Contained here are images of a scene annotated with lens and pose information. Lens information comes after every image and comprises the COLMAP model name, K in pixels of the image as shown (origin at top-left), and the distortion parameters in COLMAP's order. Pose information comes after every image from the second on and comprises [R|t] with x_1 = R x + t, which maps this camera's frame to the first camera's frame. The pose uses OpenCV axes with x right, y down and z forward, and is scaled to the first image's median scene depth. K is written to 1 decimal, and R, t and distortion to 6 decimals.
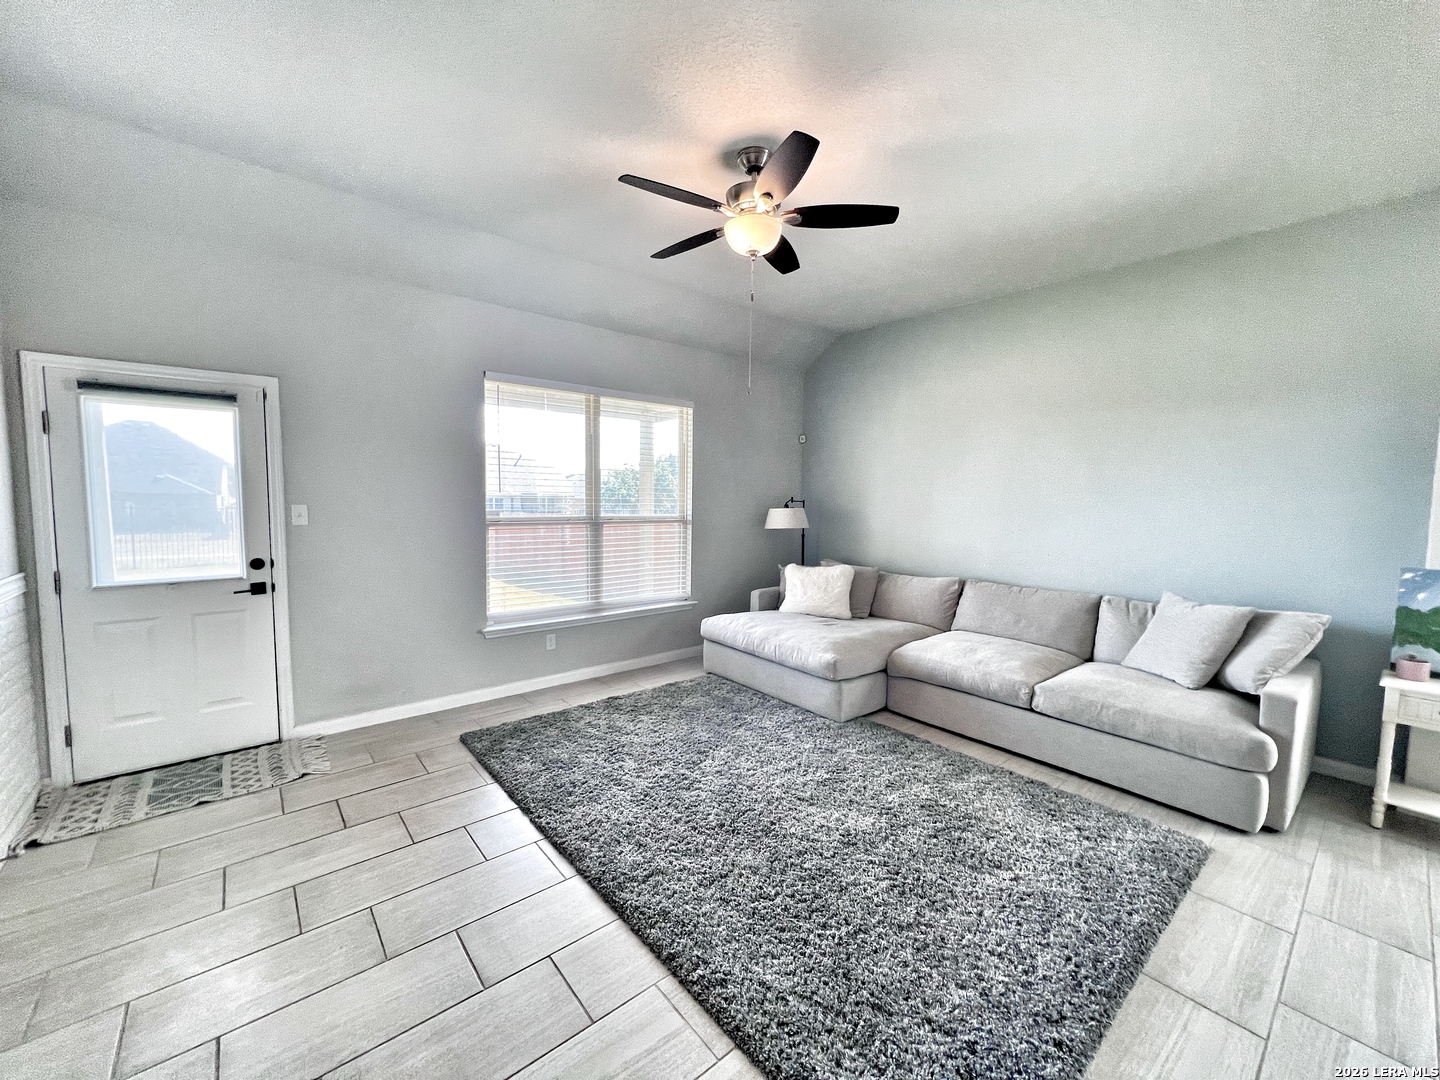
lens RADIAL K [[578.4, 0, 717.0], [0, 578.4, 539.6], [0, 0, 1]] dist [-0.000075, 0.000363]
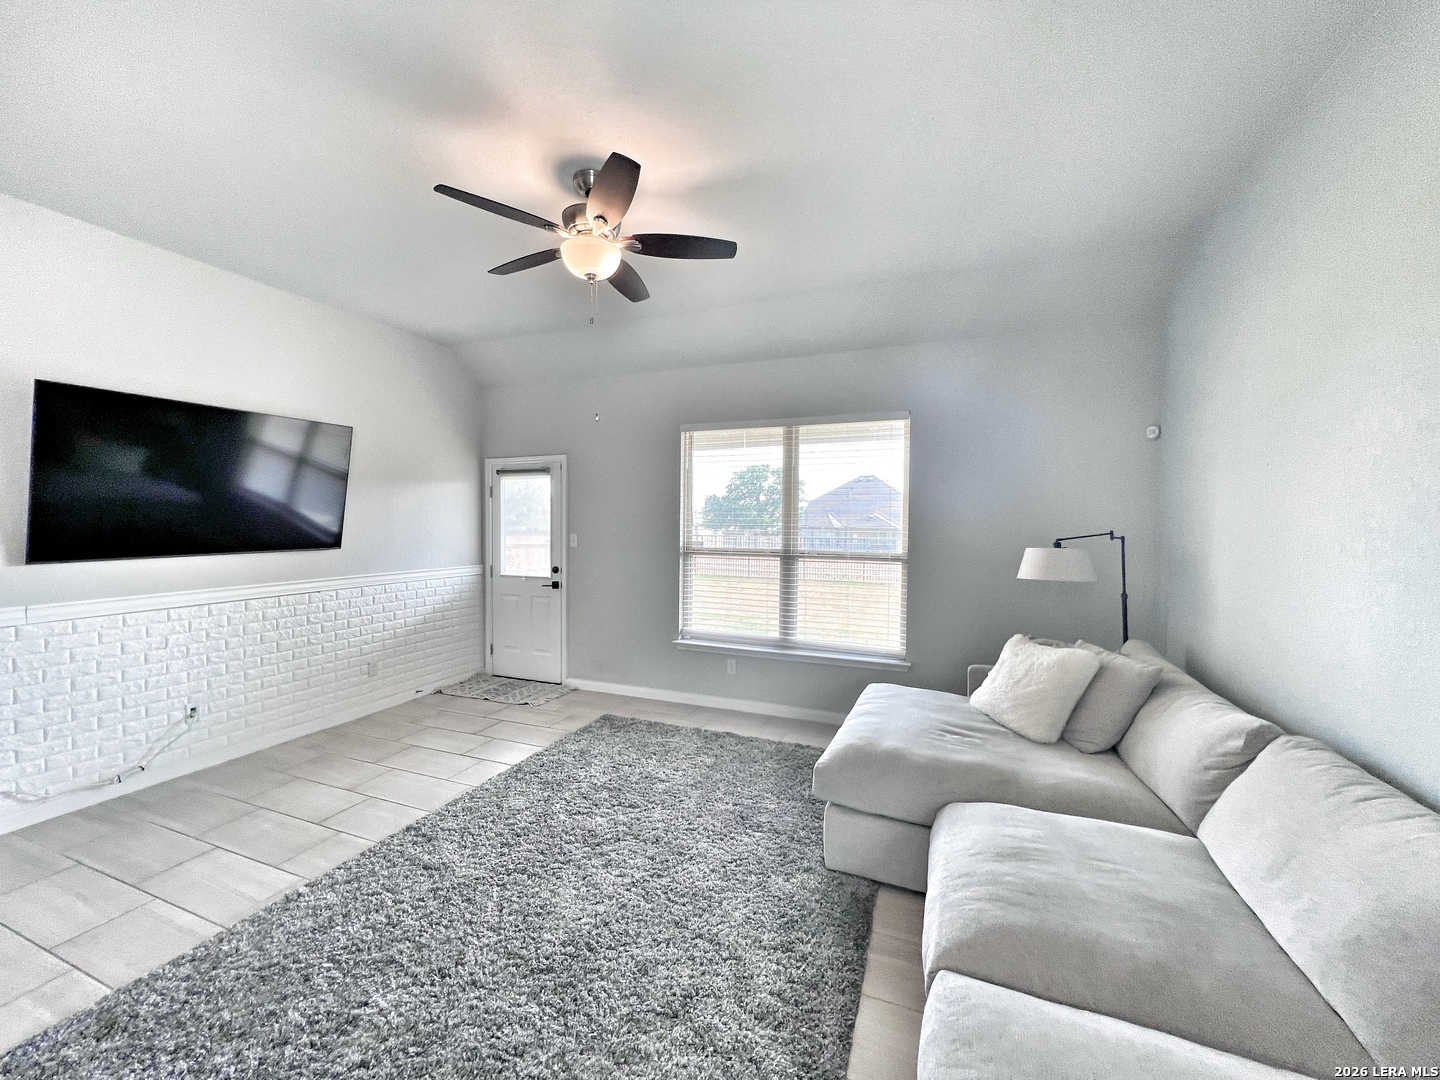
lens RADIAL K [[578.4, 0, 719.3], [0, 578.4, 540.4], [0, 0, 1]] dist [-0.000075, 0.000363]
pose [[0.467223, 0.018525, -0.883946, 0.744596], [-0.067816, 0.997586, -0.014938, -0.041336], [0.881535, 0.066925, 0.467351, 0.557472]]
